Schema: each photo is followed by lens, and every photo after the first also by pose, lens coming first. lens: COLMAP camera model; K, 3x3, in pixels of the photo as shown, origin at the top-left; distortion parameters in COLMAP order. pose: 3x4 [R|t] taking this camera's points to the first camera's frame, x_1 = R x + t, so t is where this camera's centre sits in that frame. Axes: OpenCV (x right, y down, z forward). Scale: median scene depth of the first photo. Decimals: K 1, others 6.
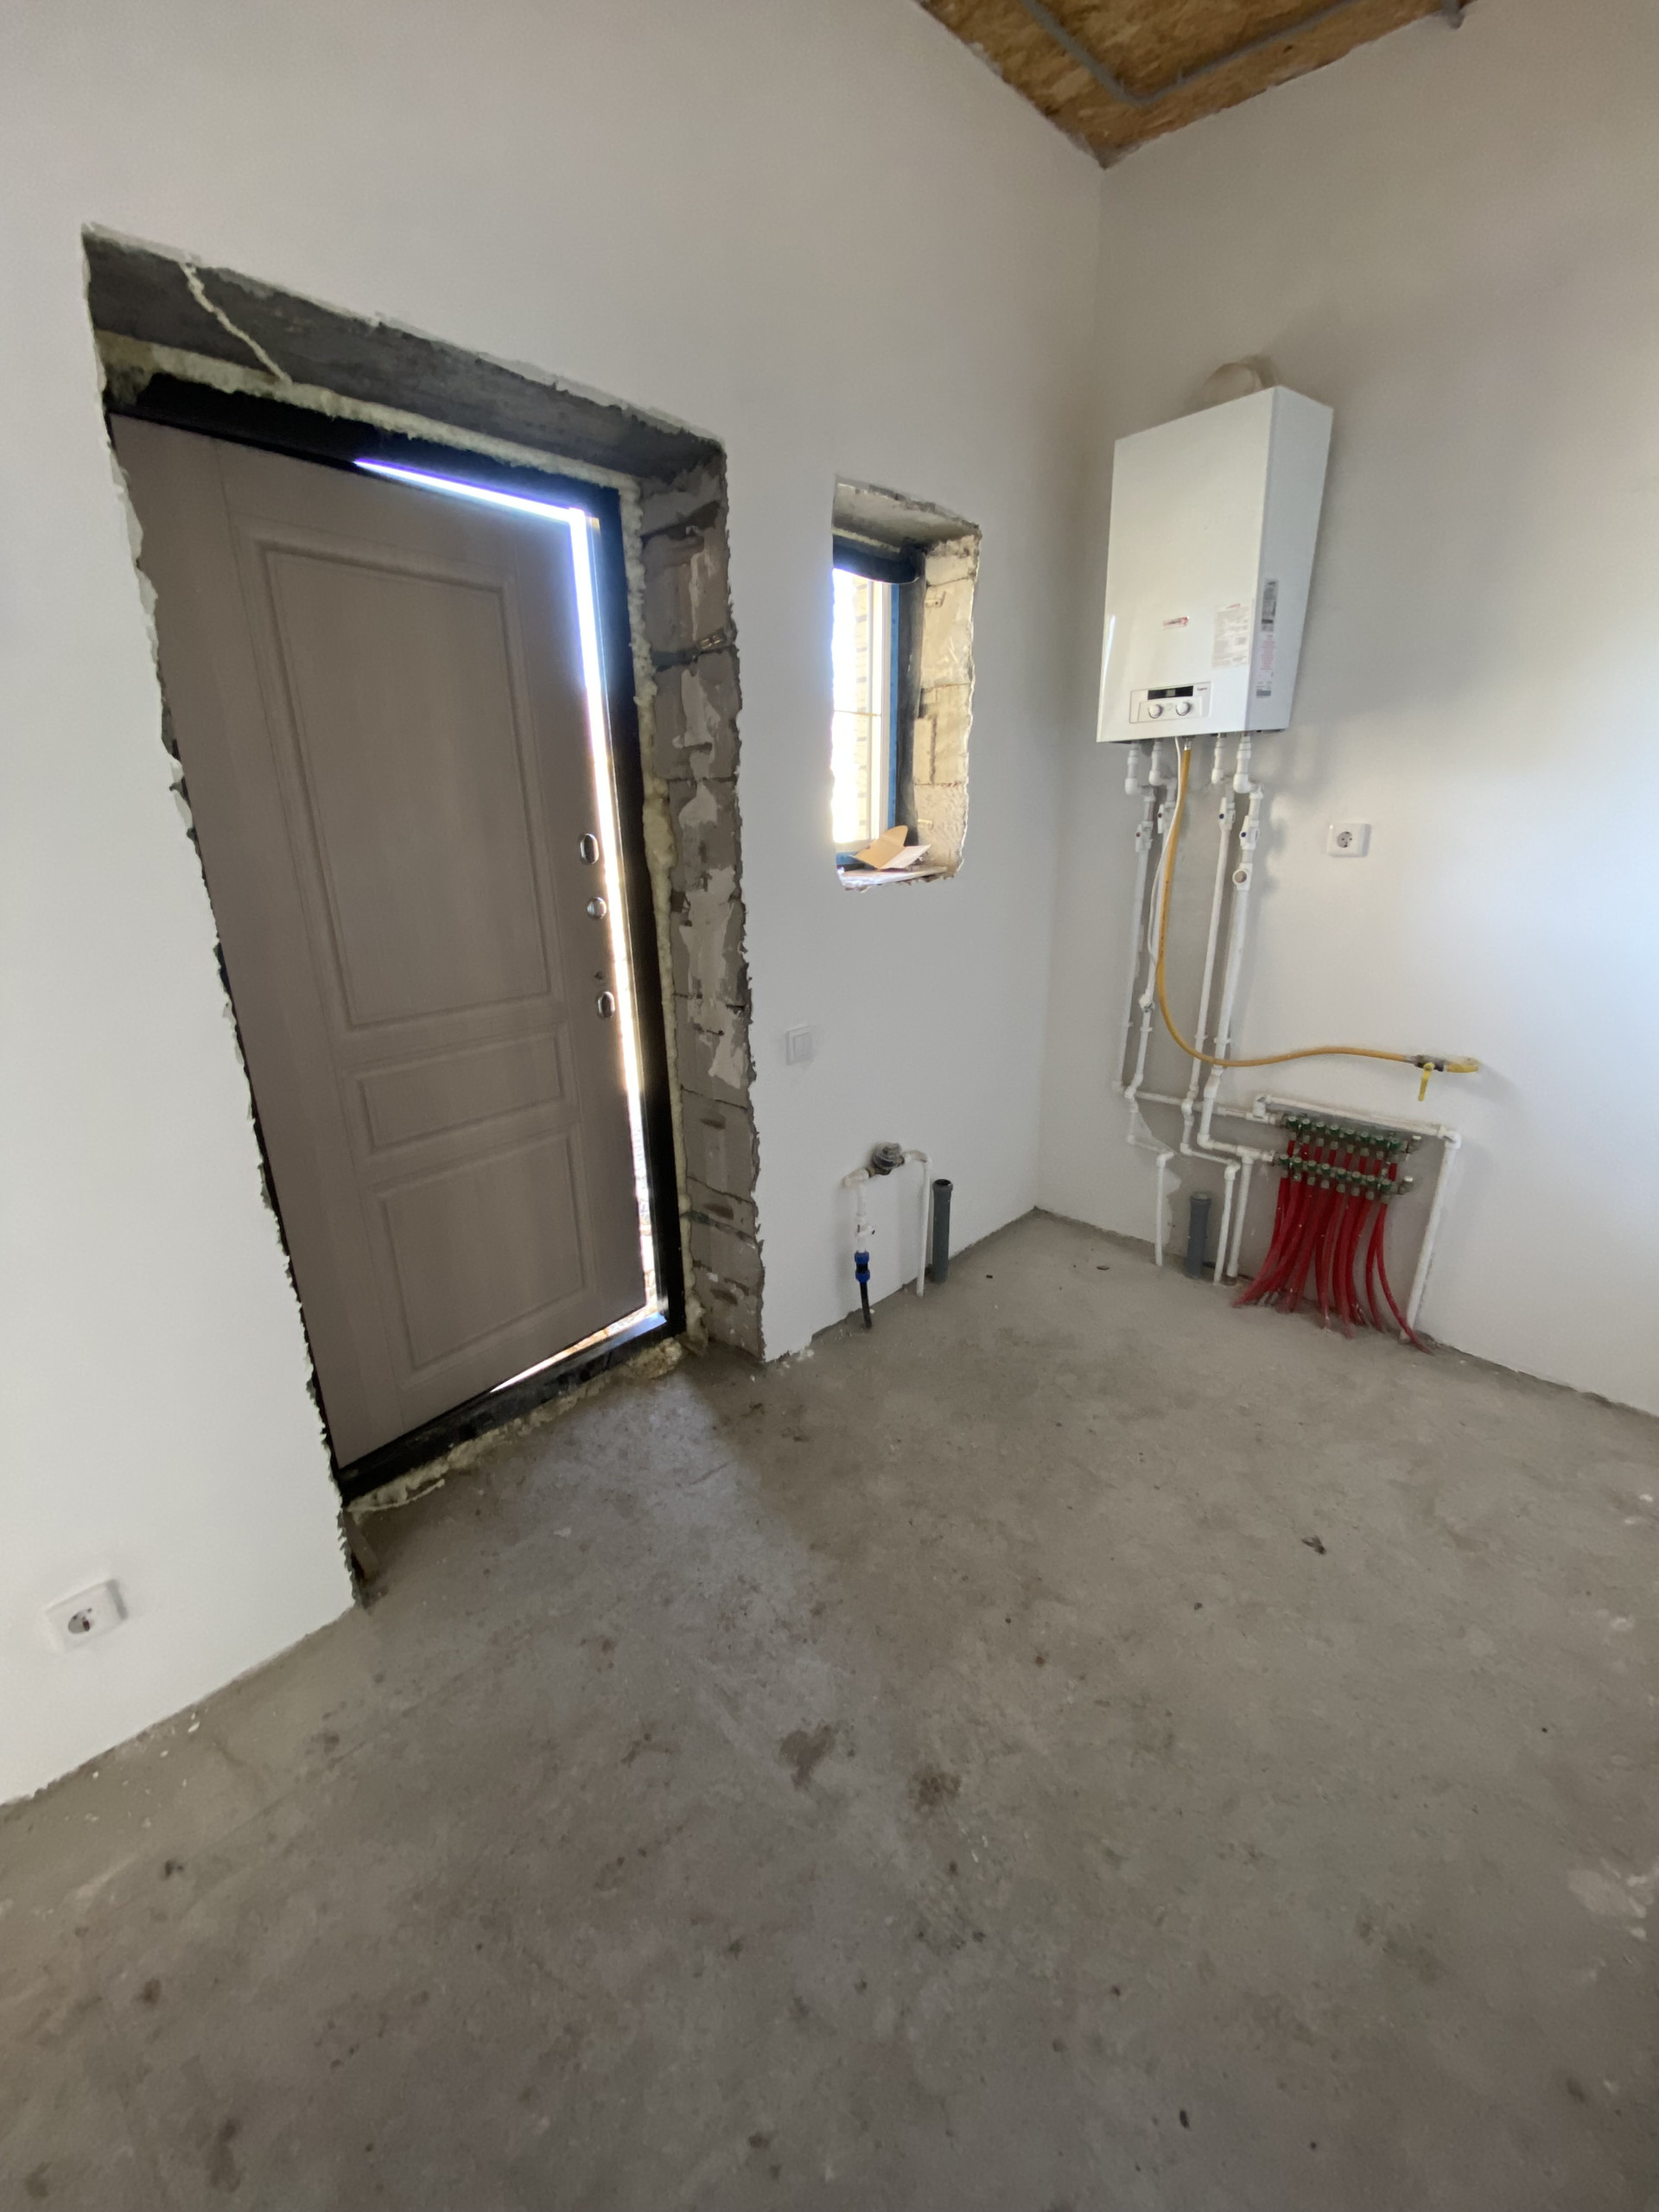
lens RADIAL K [[889.9, 0, 829.5], [0, 889.9, 1106.0], [0, 0, 1]] dist [0.051823, -0.041330]
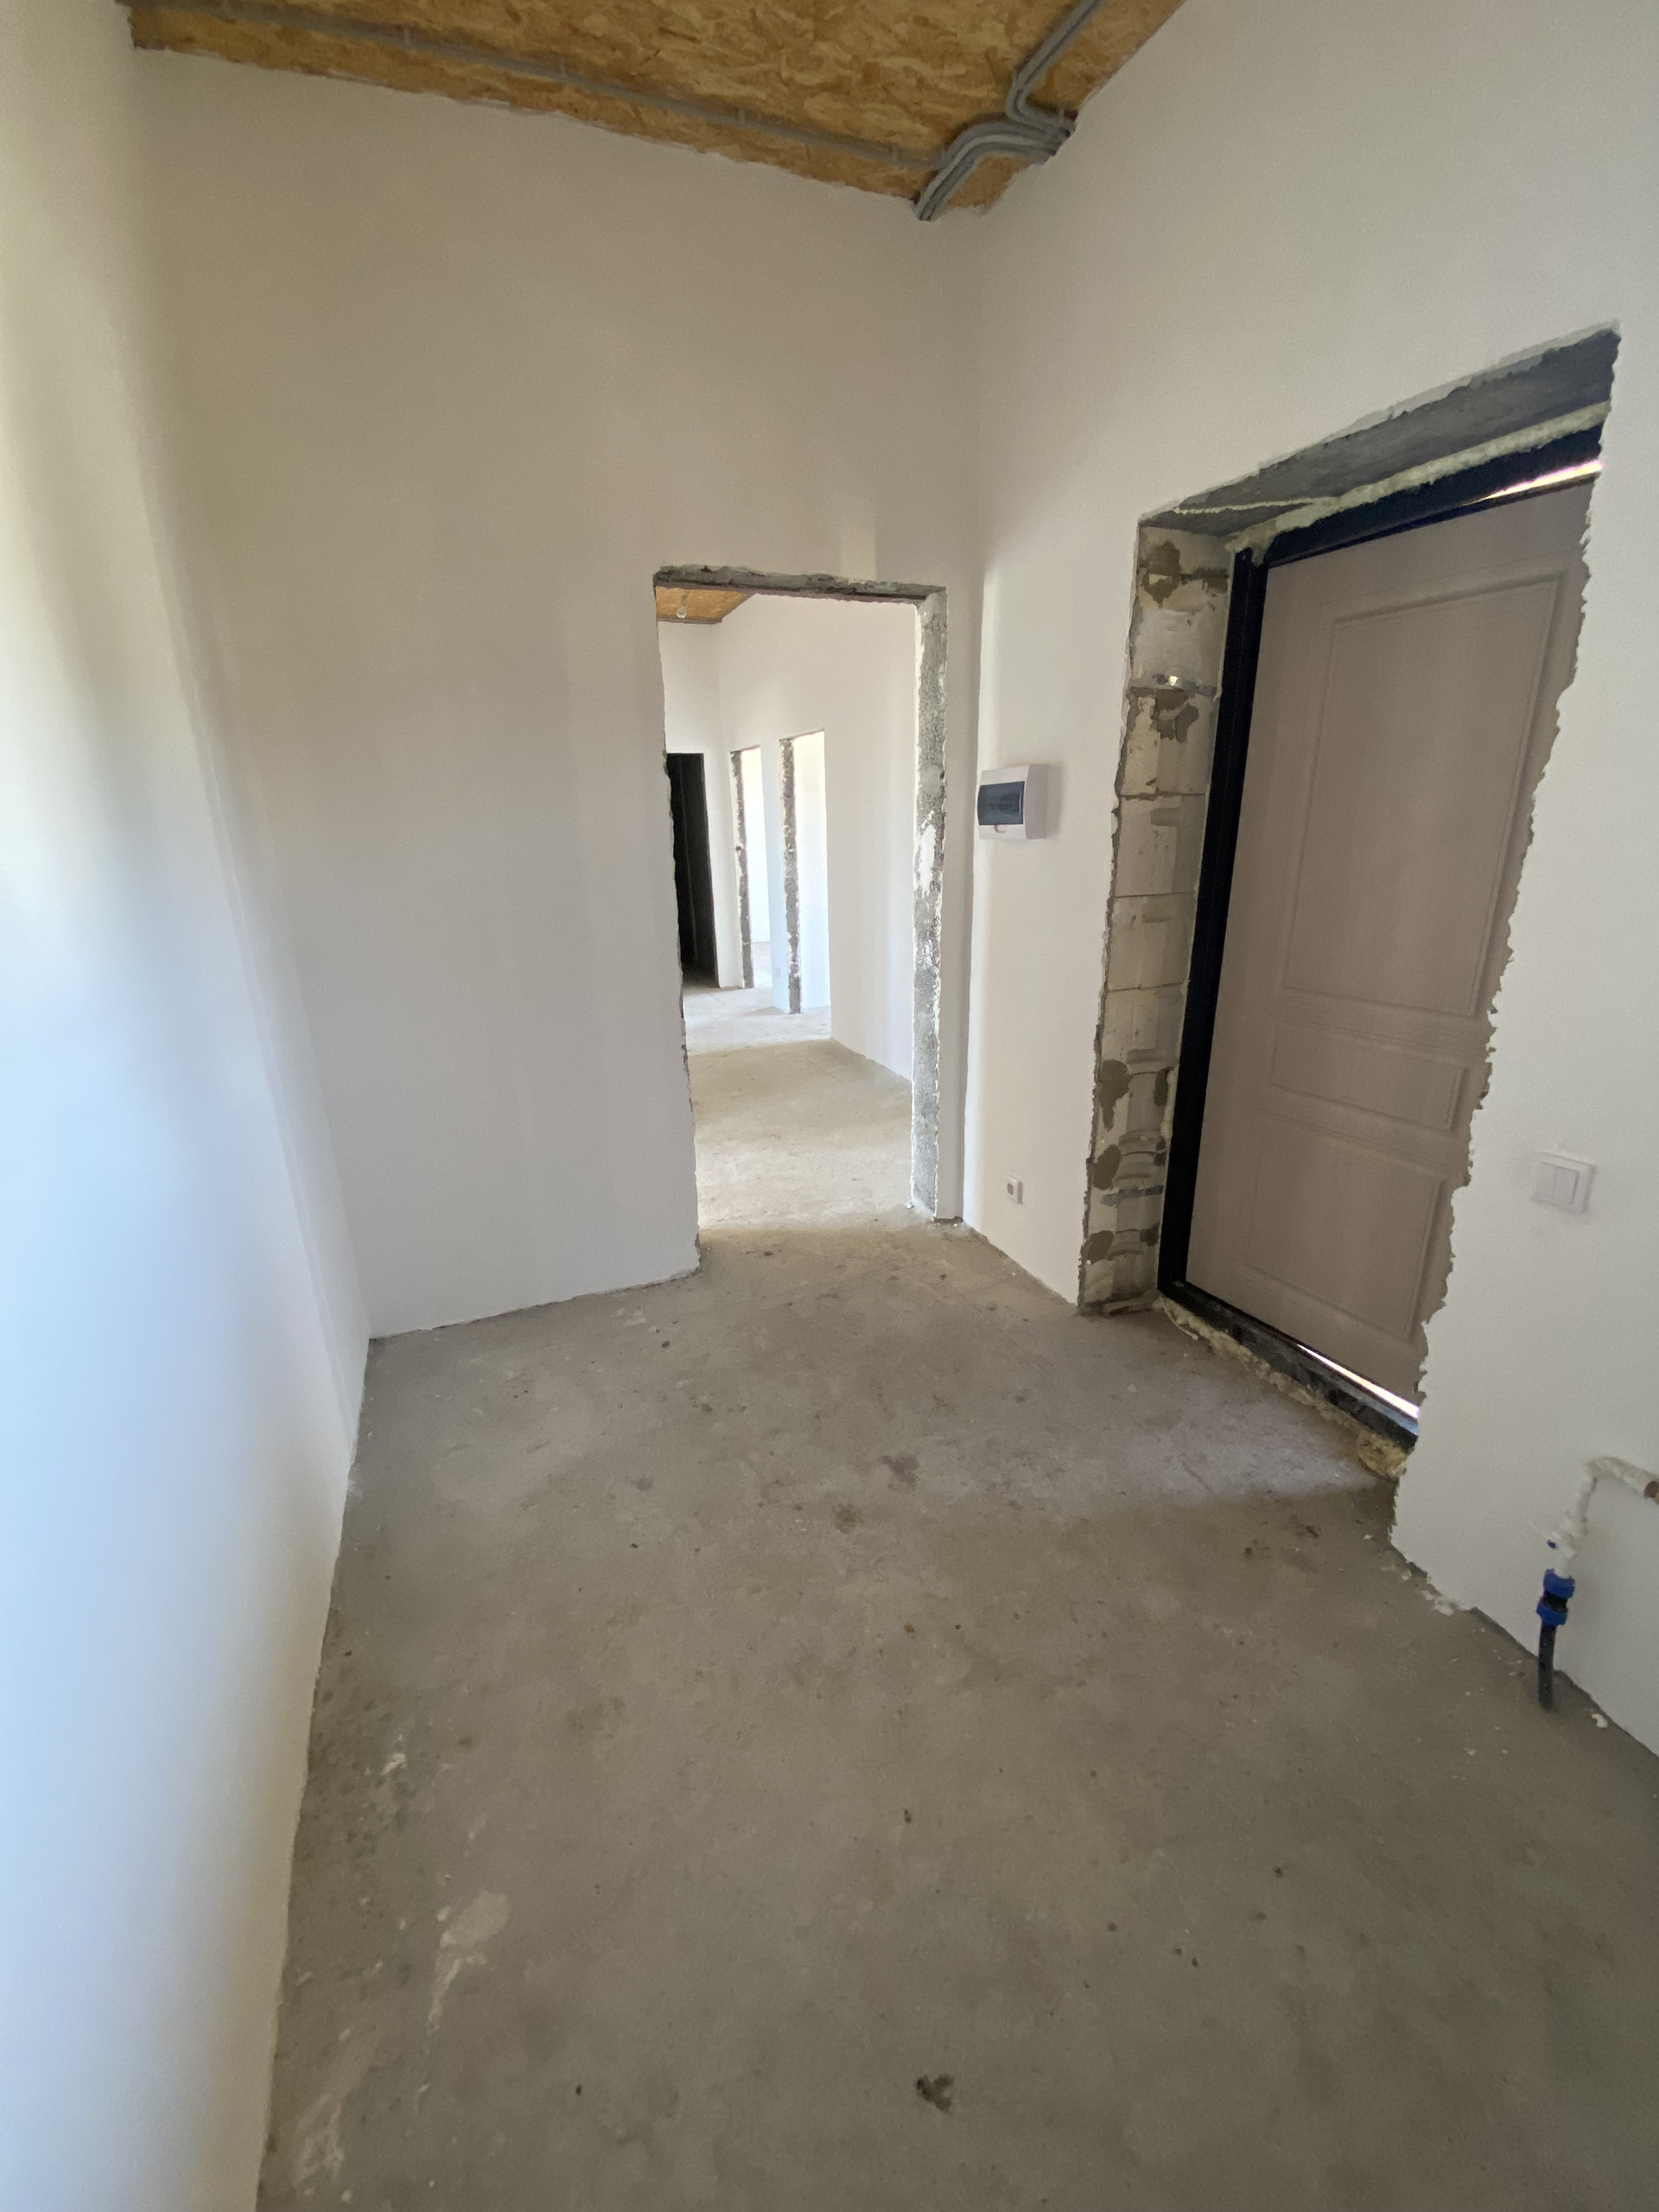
lens RADIAL K [[919.9, 0, 835.8], [0, 919.9, 1113.5], [0, 0, 1]] dist [-0.001070, -0.000287]
pose [[-0.409087, 0.299513, -0.861940, 0.879582], [-0.262141, 0.866204, 0.425410, -0.306234], [0.874031, 0.399979, -0.275838, 0.837483]]
